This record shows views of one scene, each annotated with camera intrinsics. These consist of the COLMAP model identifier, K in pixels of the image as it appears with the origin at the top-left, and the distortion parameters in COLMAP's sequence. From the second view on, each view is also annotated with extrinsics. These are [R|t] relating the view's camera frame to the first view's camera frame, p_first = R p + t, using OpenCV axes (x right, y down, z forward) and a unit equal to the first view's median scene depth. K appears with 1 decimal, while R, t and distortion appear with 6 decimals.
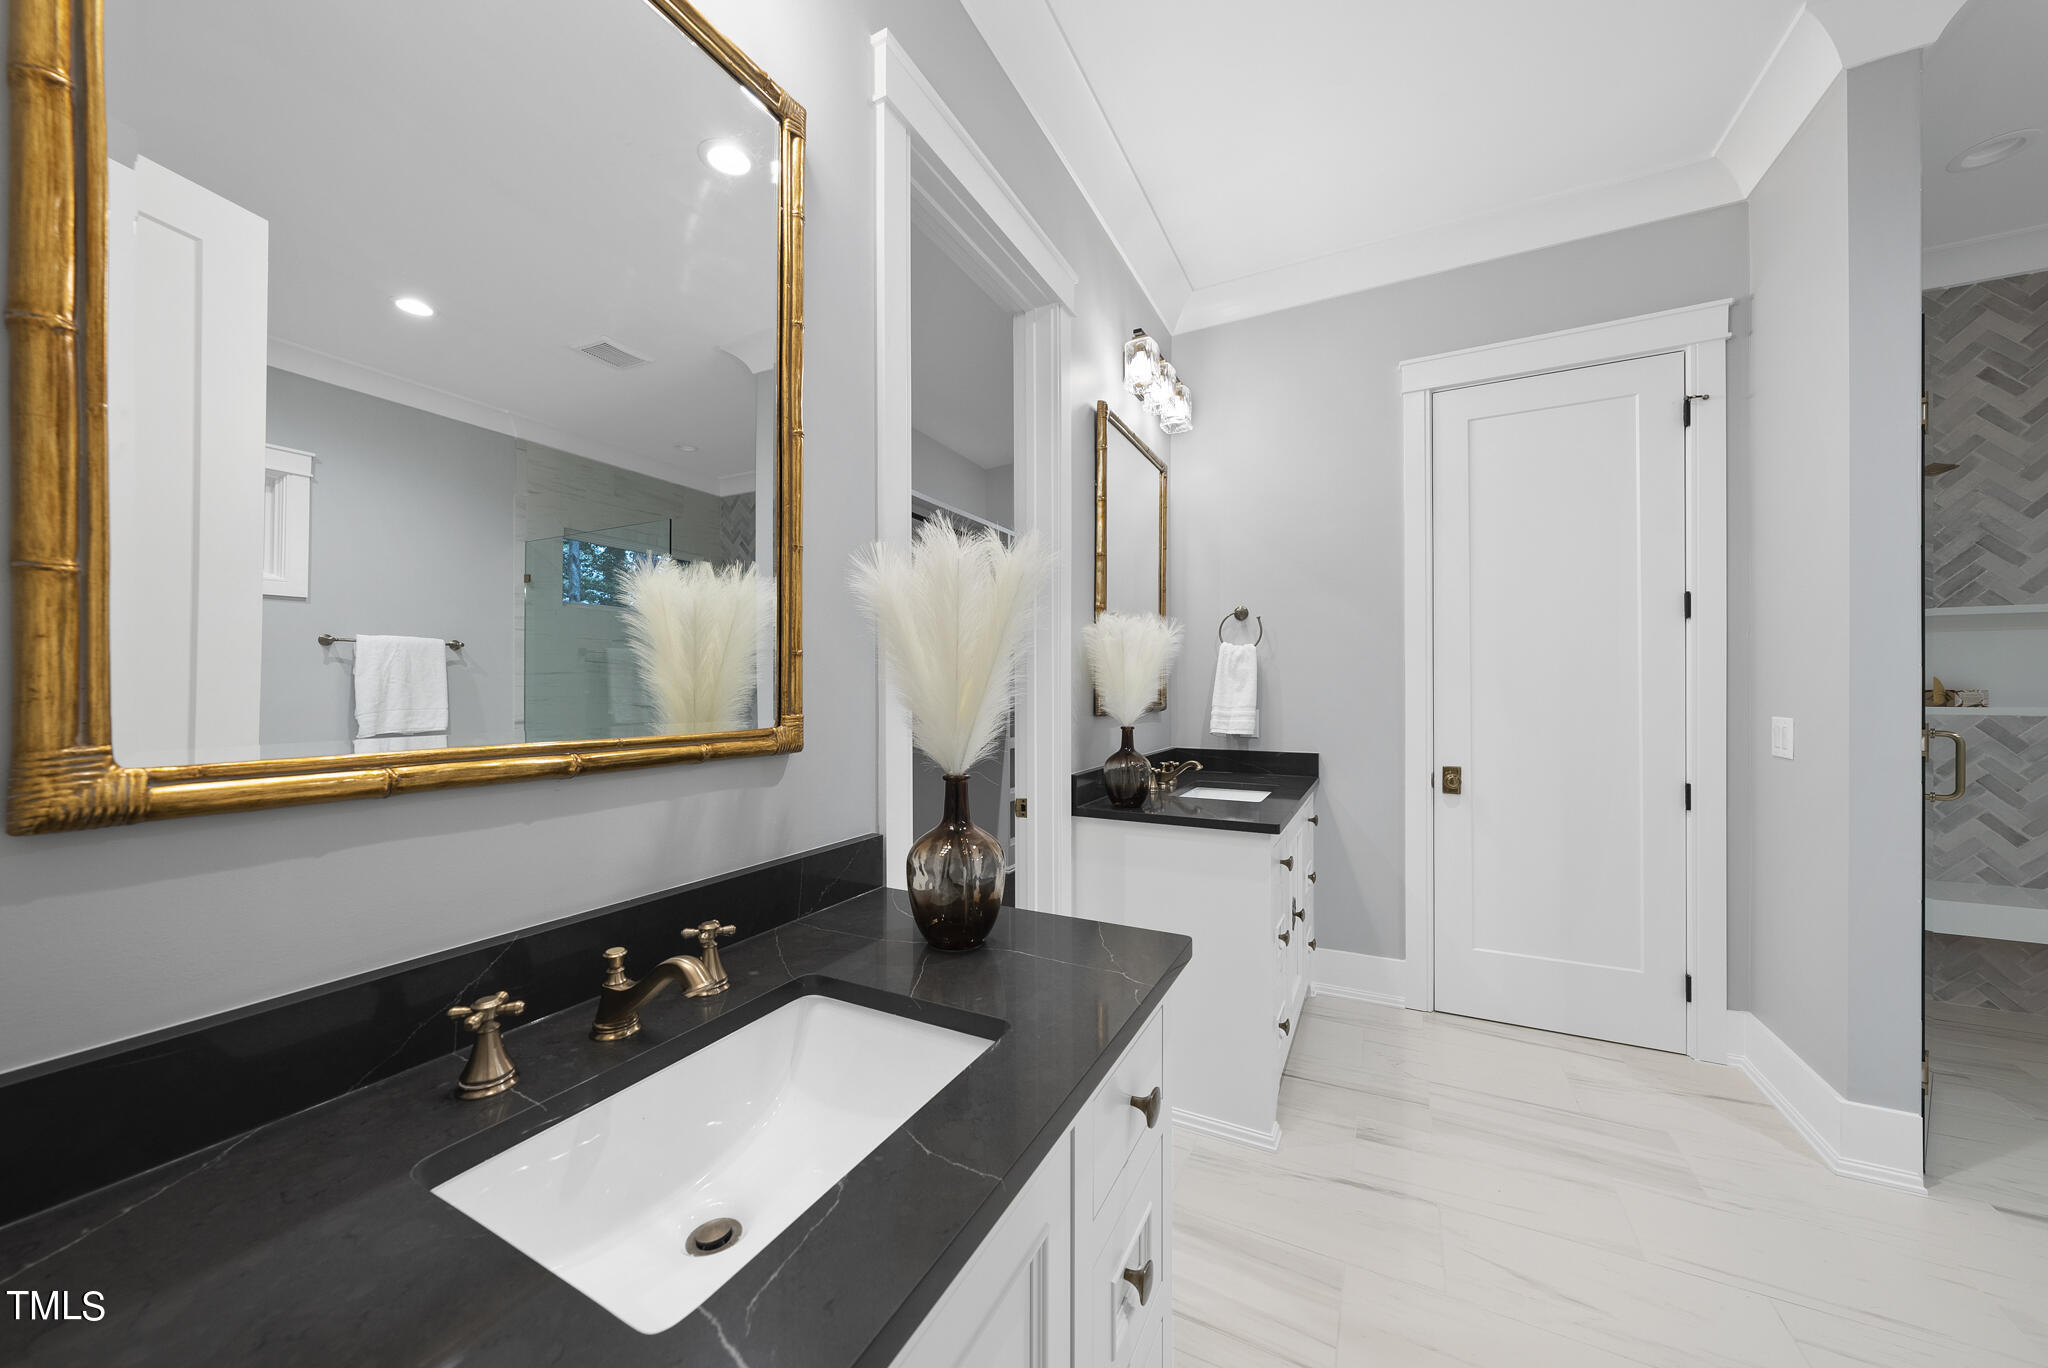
lens RADIAL K [[696.8, 0, 1023.5], [0, 696.8, 685.7], [0, 0, 1]] dist [-0.001108, 0.000240]
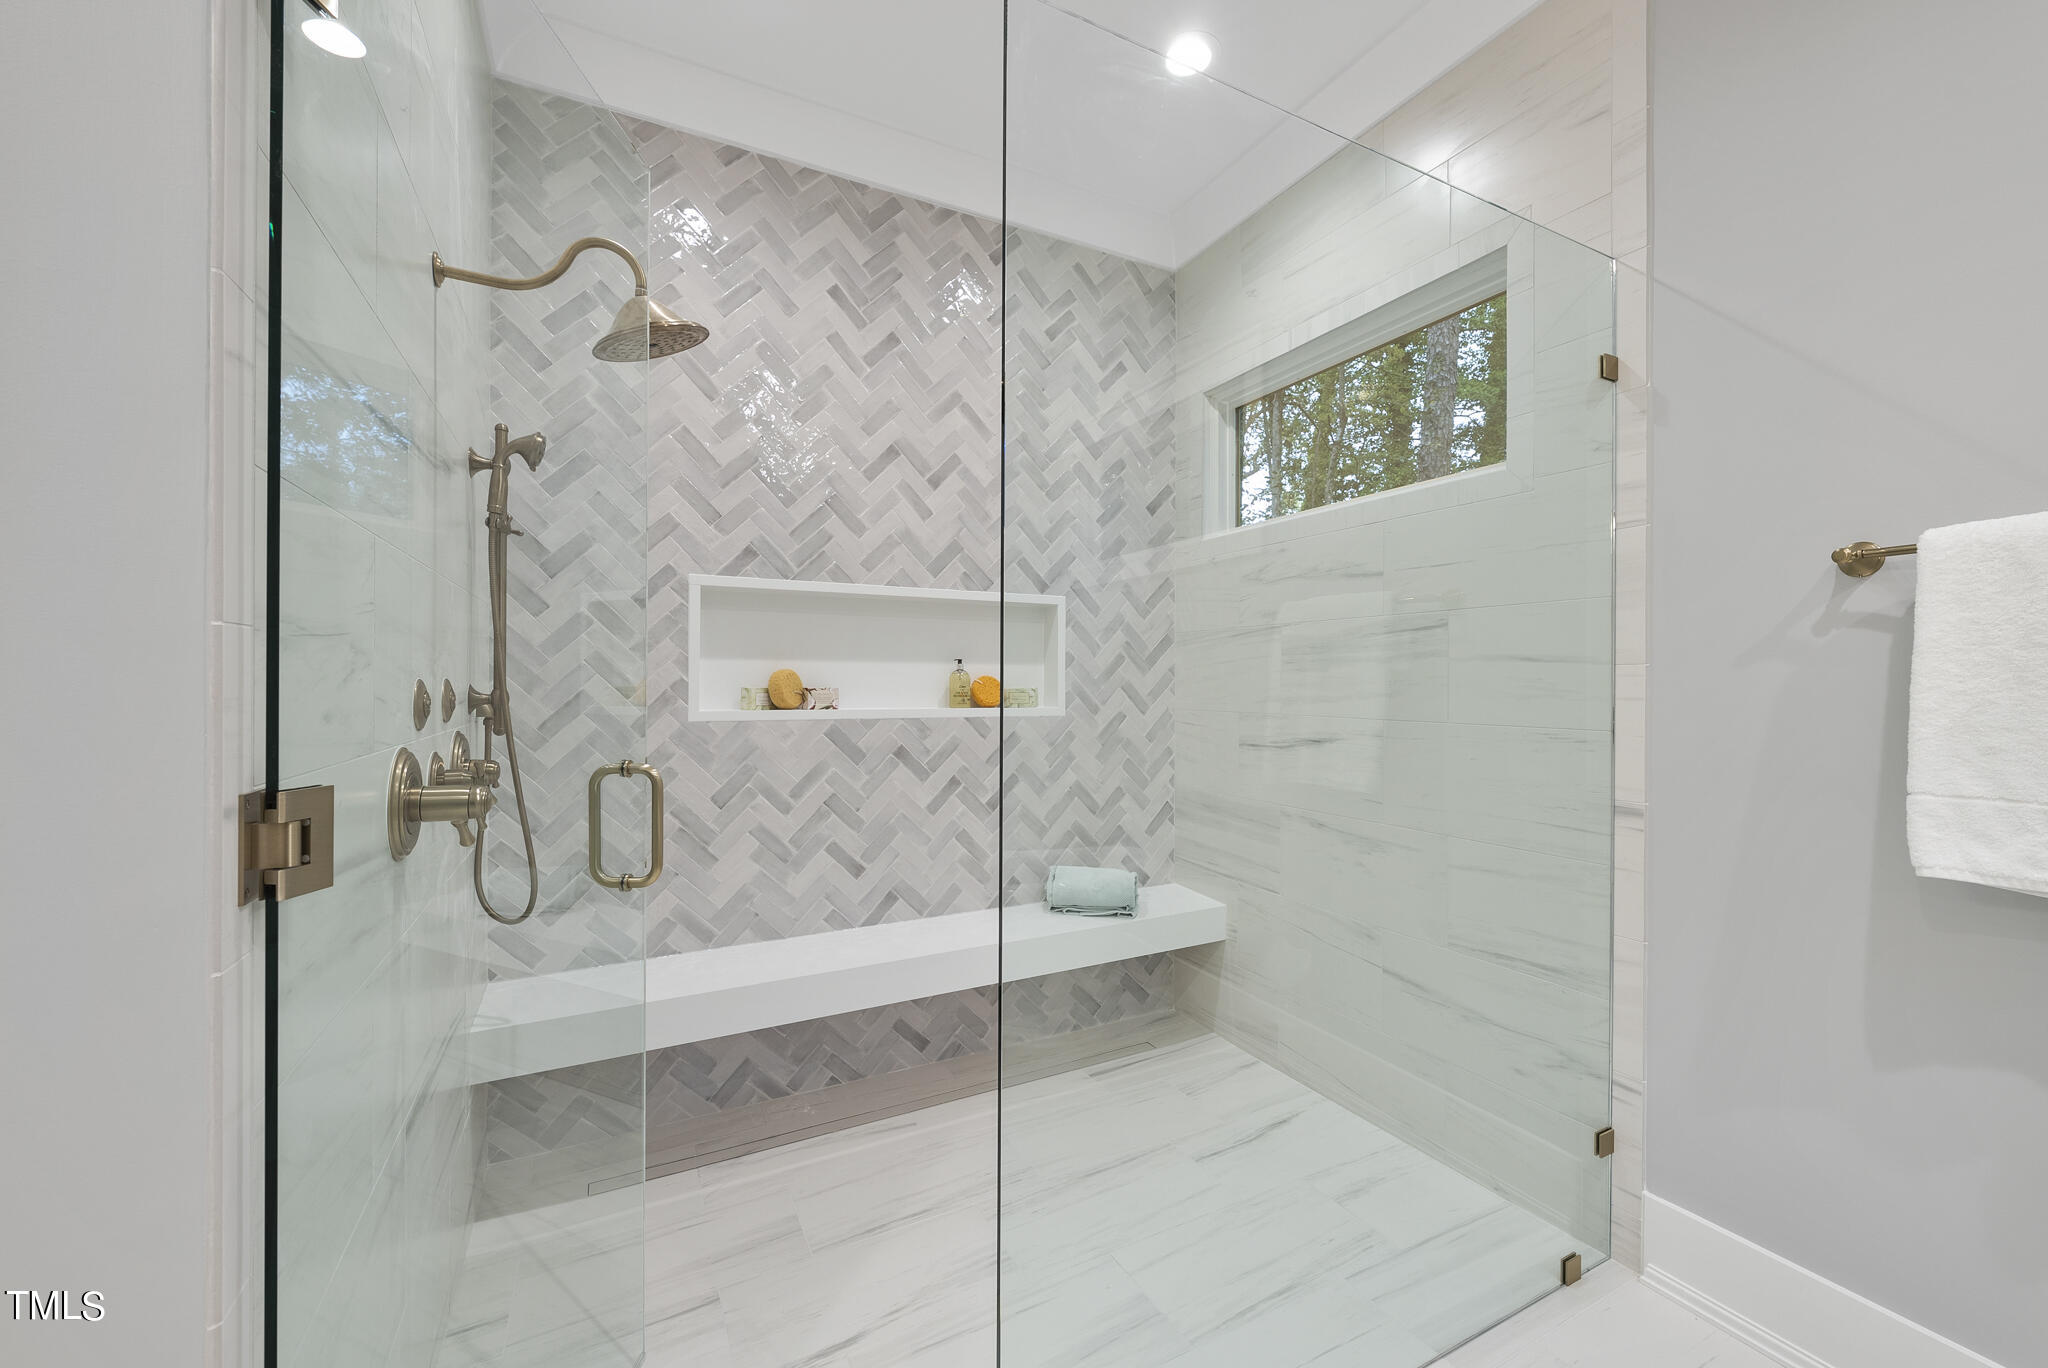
lens RADIAL K [[811.7, 0, 1024.0], [0, 811.7, 684.2], [0, 0, 1]] dist [-0.001154, 0.001343]
pose [[0.568135, -0.000148, 0.822935, 0.747227], [-0.004732, 0.999983, 0.003447, -0.002463], [-0.822921, -0.005852, 0.568125, 0.292266]]
